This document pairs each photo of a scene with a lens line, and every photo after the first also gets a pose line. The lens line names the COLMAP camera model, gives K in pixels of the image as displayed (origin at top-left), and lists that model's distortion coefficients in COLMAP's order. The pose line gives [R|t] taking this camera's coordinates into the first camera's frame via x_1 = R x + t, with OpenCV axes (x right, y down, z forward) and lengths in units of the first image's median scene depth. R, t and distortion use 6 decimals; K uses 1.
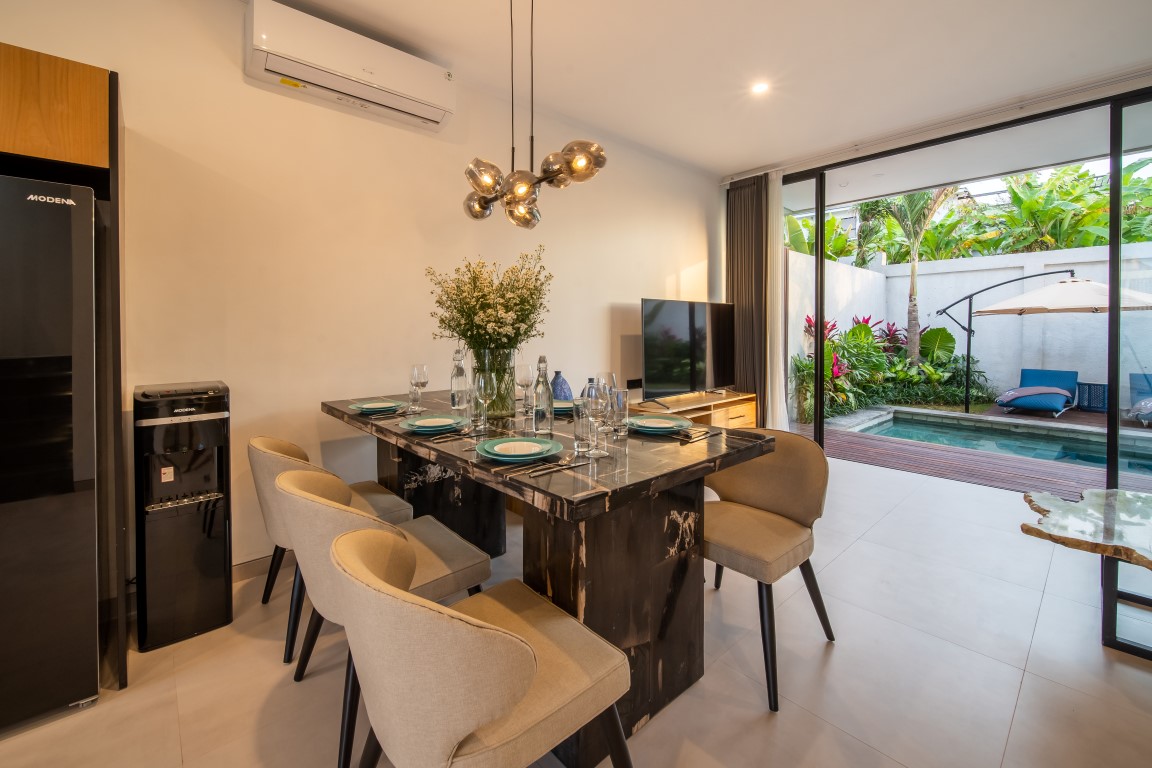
lens RADIAL K [[444.7, 0, 572.1], [0, 444.7, 339.5], [0, 0, 1]] dist [-0.007426, -0.000031]
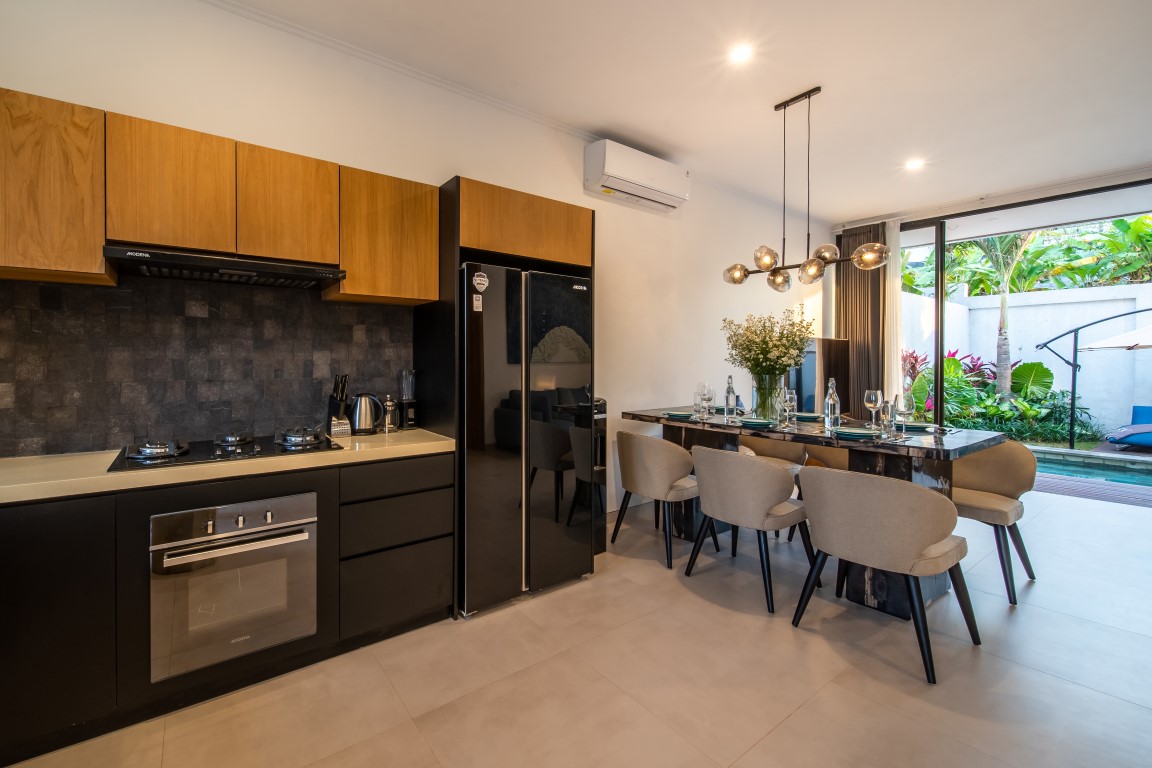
lens RADIAL K [[491.8, 0, 497.8], [0, 491.8, 367.5], [0, 0, 1]] dist [0.001250, 0.000449]
pose [[0.995559, 0.008167, -0.093789, -0.252173], [-0.009034, 0.999920, -0.008825, 0.005216], [0.093709, 0.009633, 0.995553, -0.193215]]
